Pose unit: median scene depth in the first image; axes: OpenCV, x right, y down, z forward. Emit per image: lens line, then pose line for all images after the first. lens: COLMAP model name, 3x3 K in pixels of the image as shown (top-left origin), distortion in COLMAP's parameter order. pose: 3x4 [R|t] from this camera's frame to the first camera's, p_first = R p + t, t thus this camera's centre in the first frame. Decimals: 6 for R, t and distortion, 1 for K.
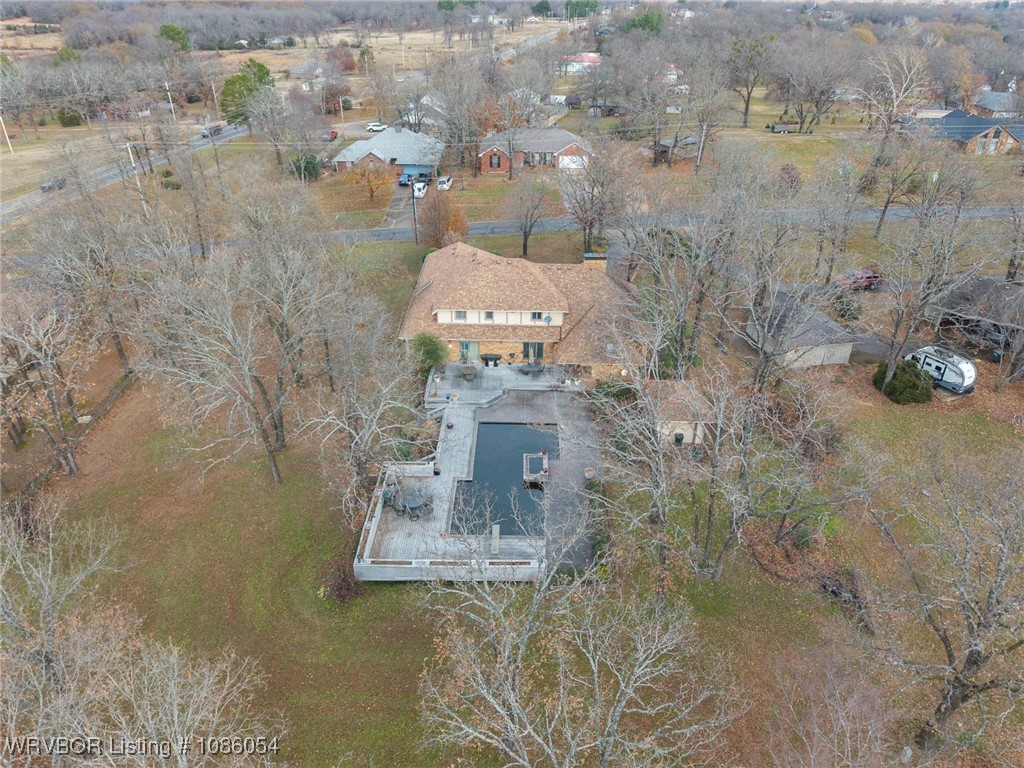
lens RADIAL K [[680.9, 0, 510.5], [0, 680.9, 381.2], [0, 0, 1]] dist [0.050496, -0.051333]
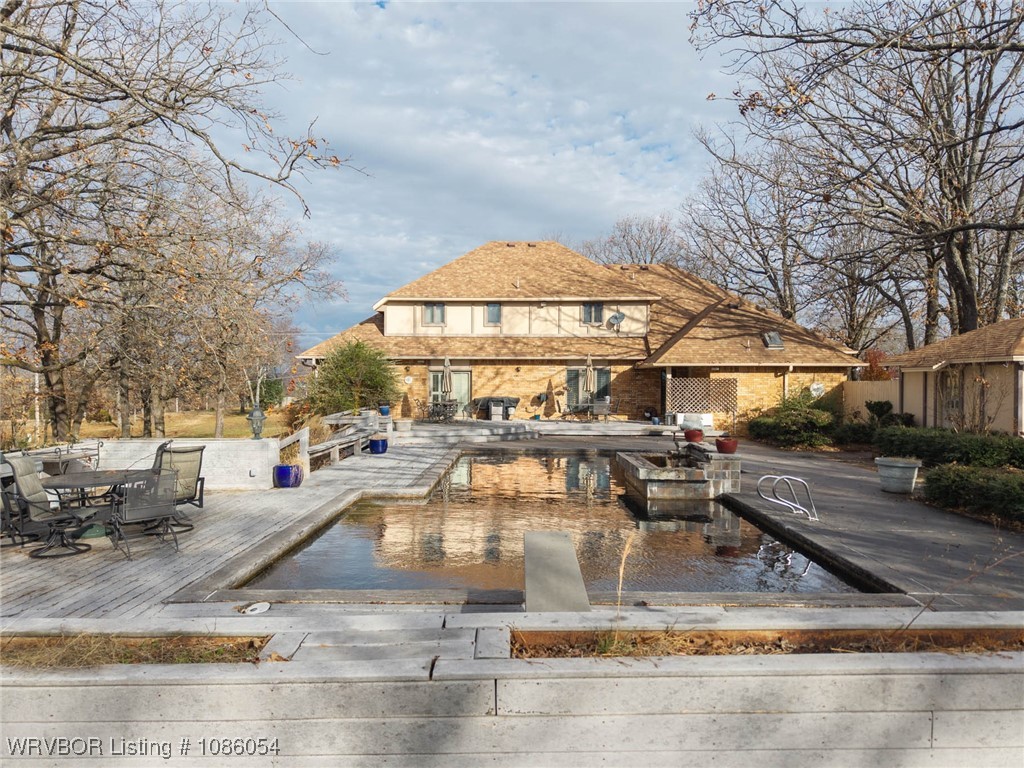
lens RADIAL K [[680.9, 0, 511.0], [0, 680.9, 392.2], [0, 0, 1]] dist [0.050496, -0.051333]
pose [[0.999959, -0.006417, 0.006344, -0.011183], [0.008729, 0.866107, -0.499783, 0.096035], [-0.002287, 0.499818, 0.866127, 0.310467]]
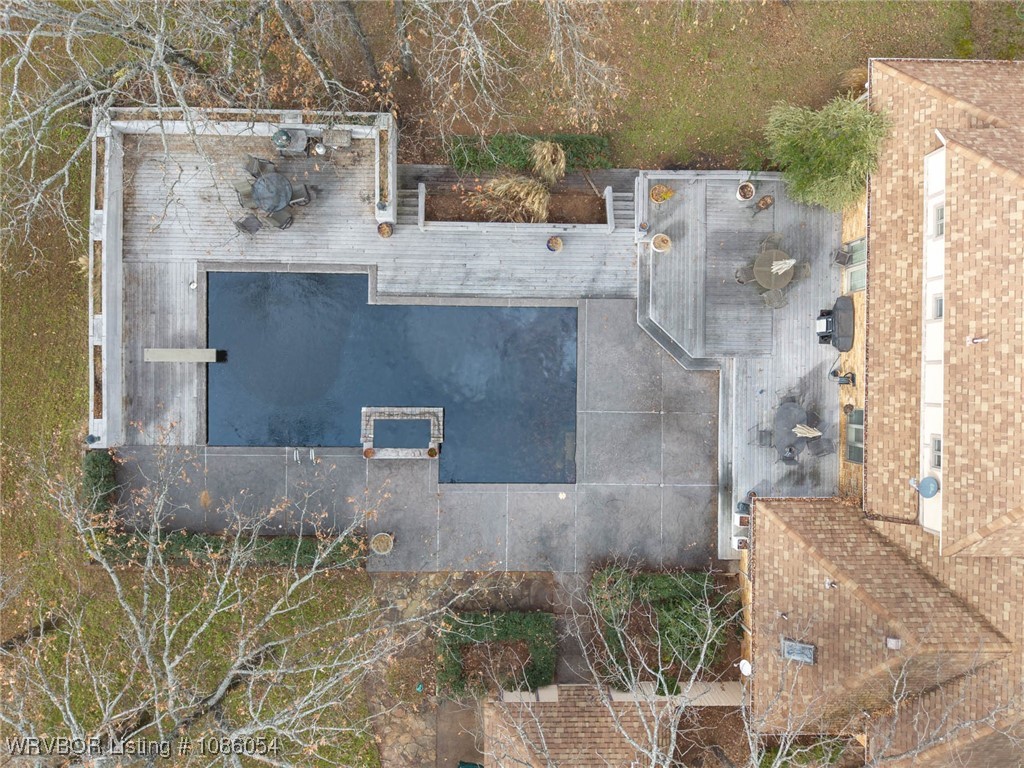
lens RADIAL K [[680.9, 0, 511.1], [0, 680.9, 383.8], [0, 0, 1]] dist [0.050496, -0.051333]
pose [[0.010715, 0.999891, -0.010127, 0.003306], [-0.537336, 0.014299, 0.843247, -0.132819], [0.843300, -0.003594, 0.537431, 0.329521]]
